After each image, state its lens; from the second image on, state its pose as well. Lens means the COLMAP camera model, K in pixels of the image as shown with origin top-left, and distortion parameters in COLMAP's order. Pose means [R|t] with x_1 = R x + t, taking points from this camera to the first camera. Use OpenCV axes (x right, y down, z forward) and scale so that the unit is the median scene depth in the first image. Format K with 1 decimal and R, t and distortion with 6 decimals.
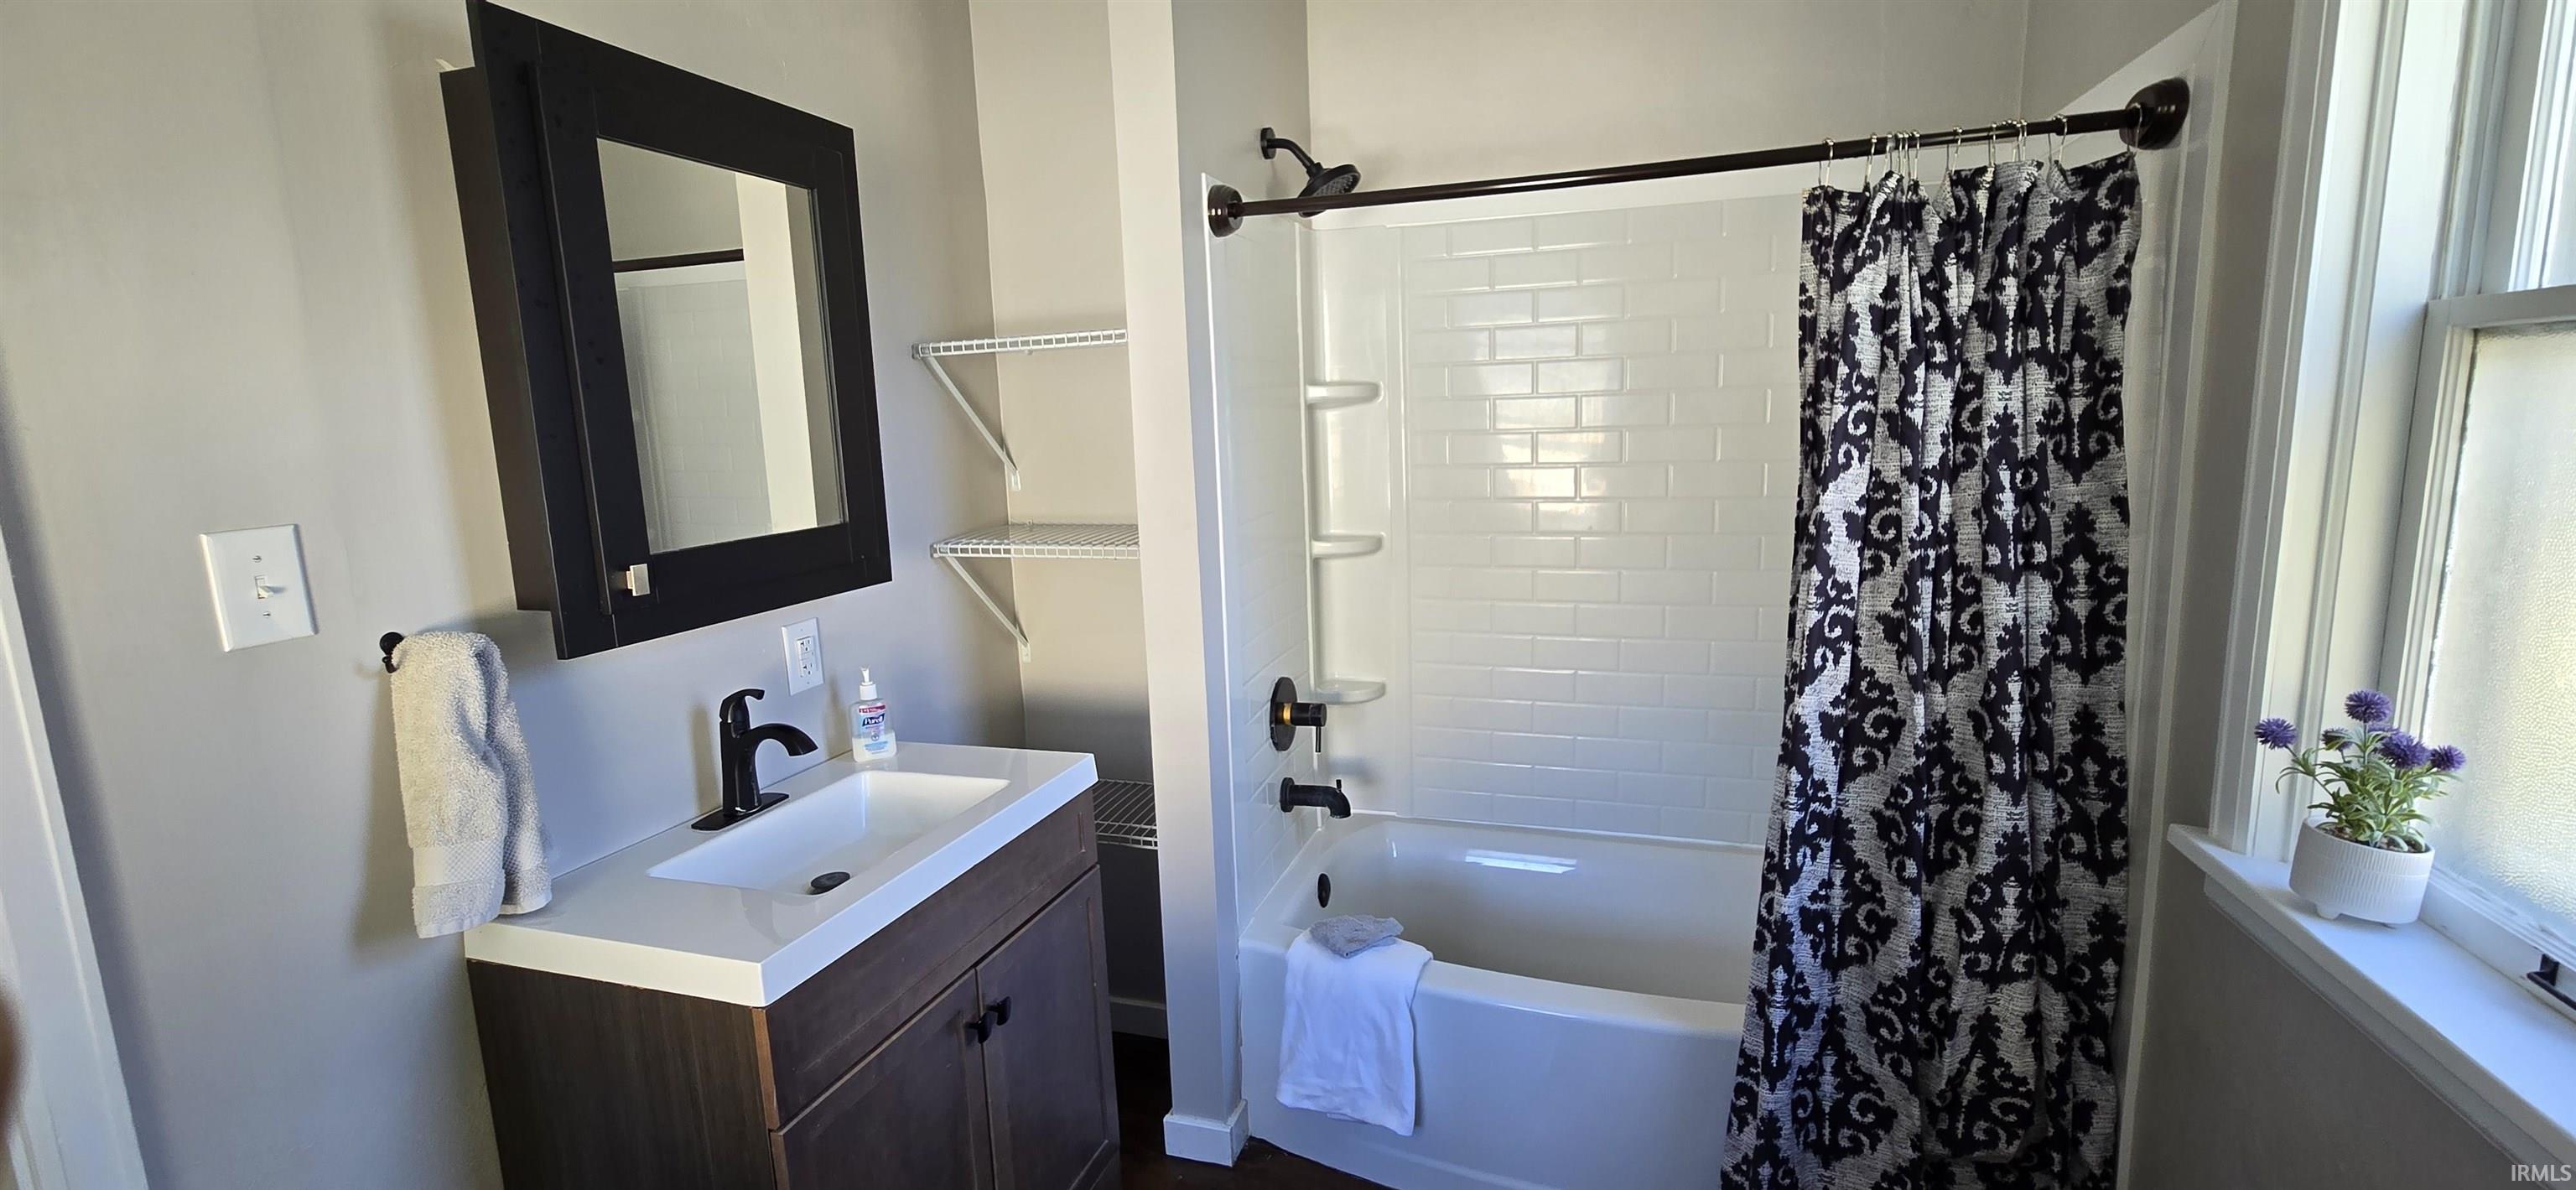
lens RADIAL K [[1046.7, 0, 1302.0], [0, 1046.7, 580.2], [0, 0, 1]] dist [-0.001155, 0.000020]
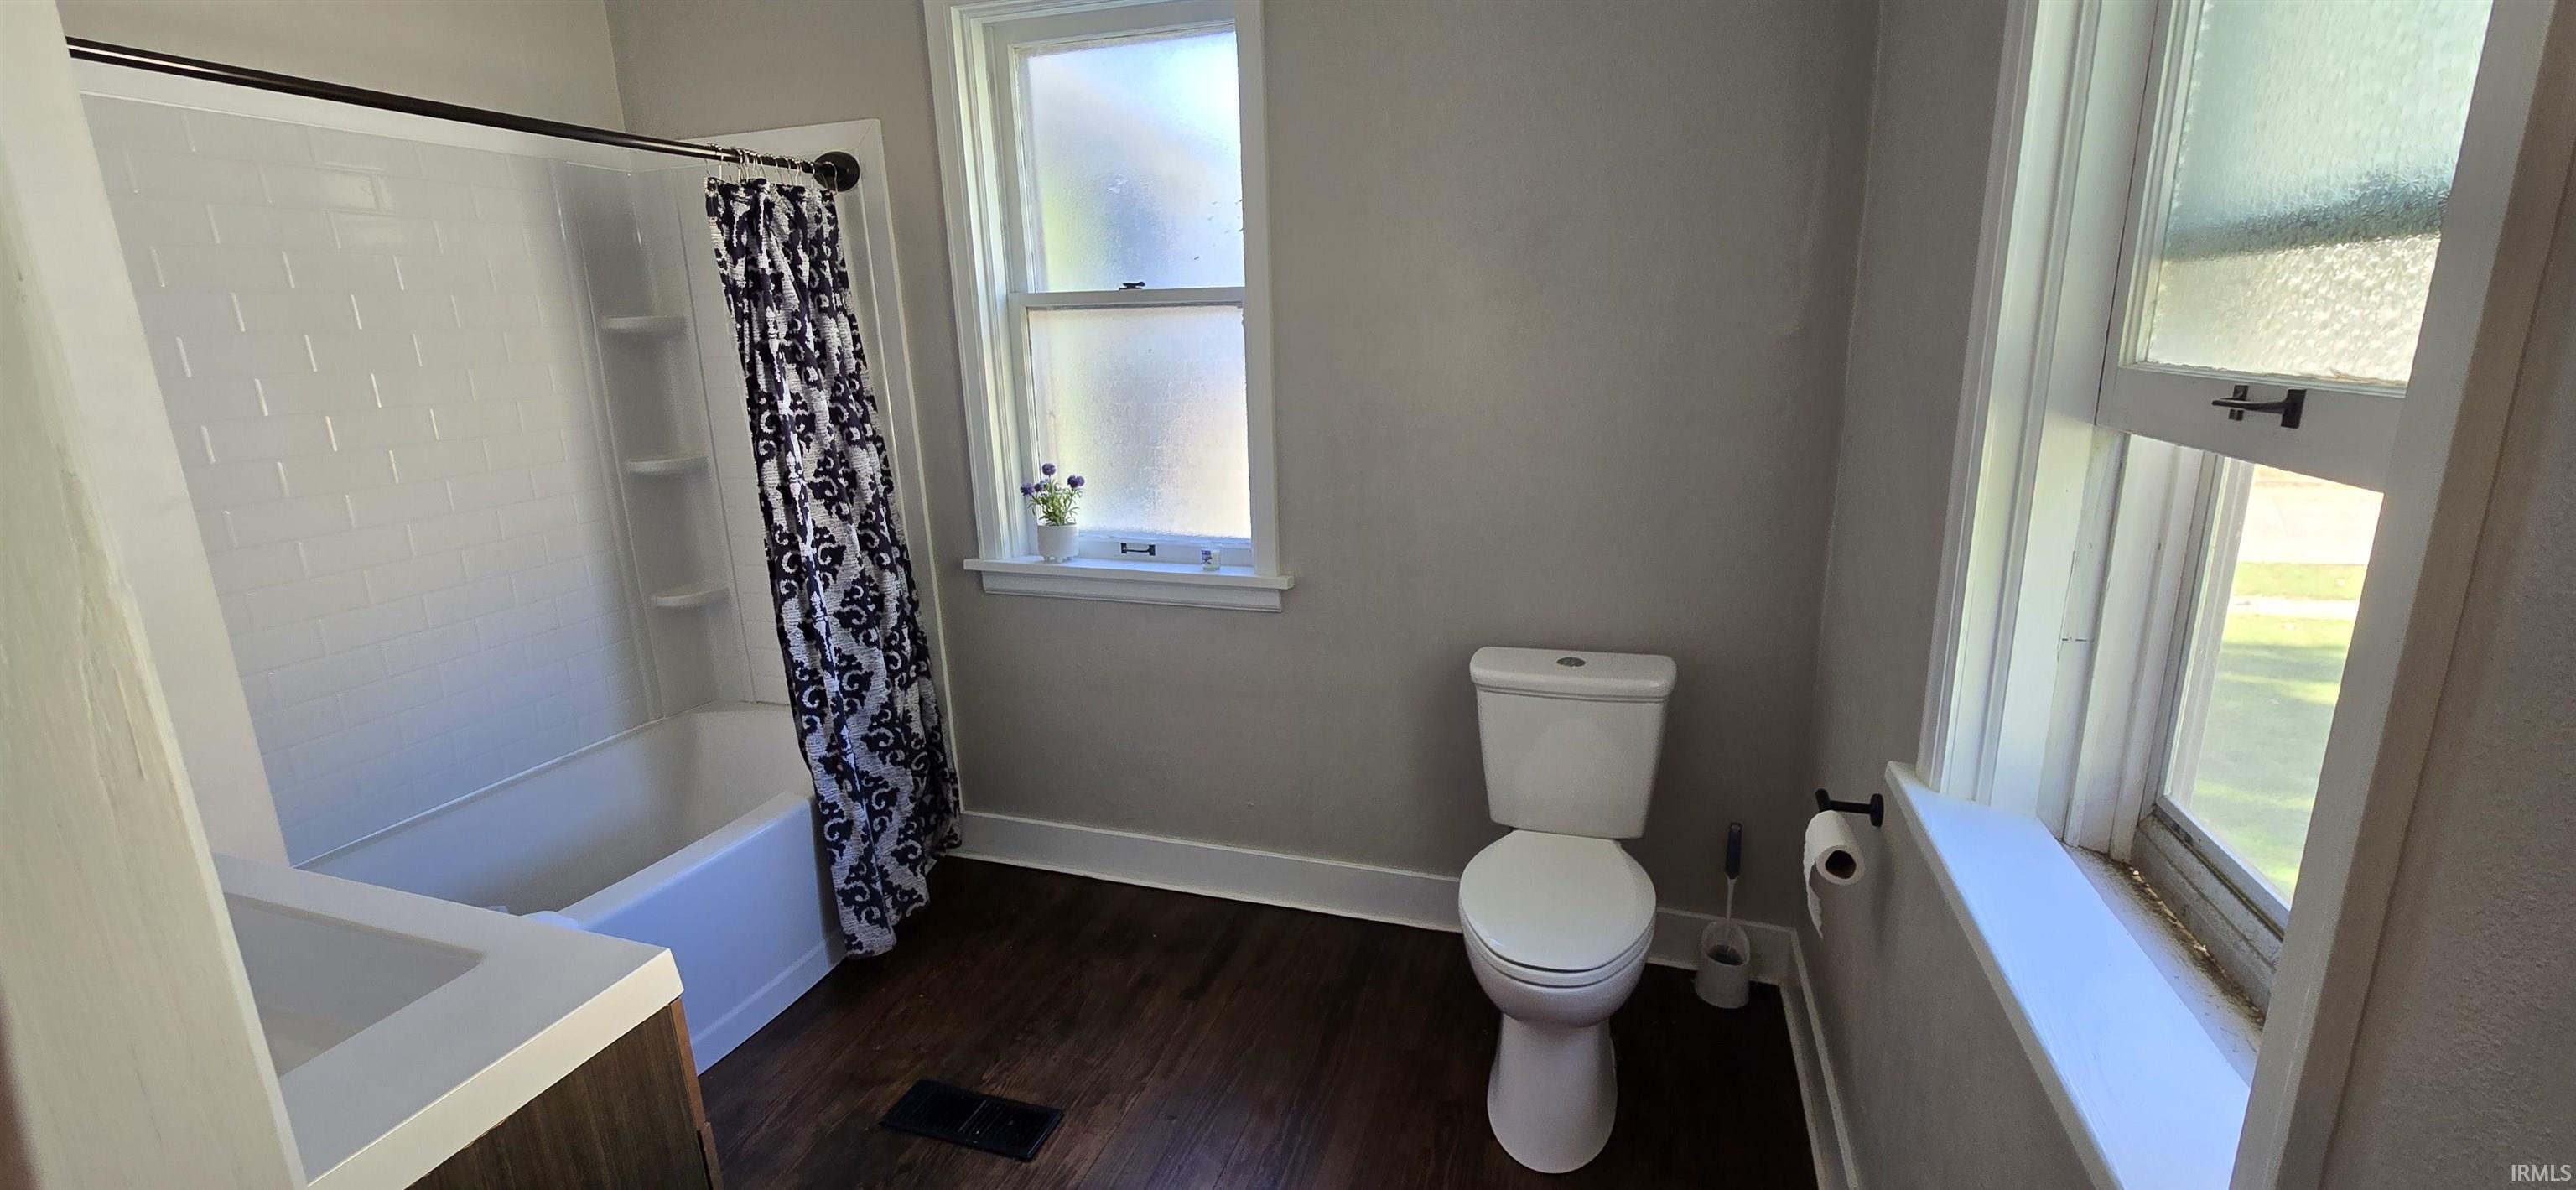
lens RADIAL K [[1046.7, 0, 1302.0], [0, 1046.7, 580.2], [0, 0, 1]] dist [-0.001155, 0.000020]
pose [[0.004952, -0.206159, 0.978506, -0.951492], [0.181069, 0.962528, 0.201877, -0.006821], [-0.983458, 0.176177, 0.042095, 0.279528]]
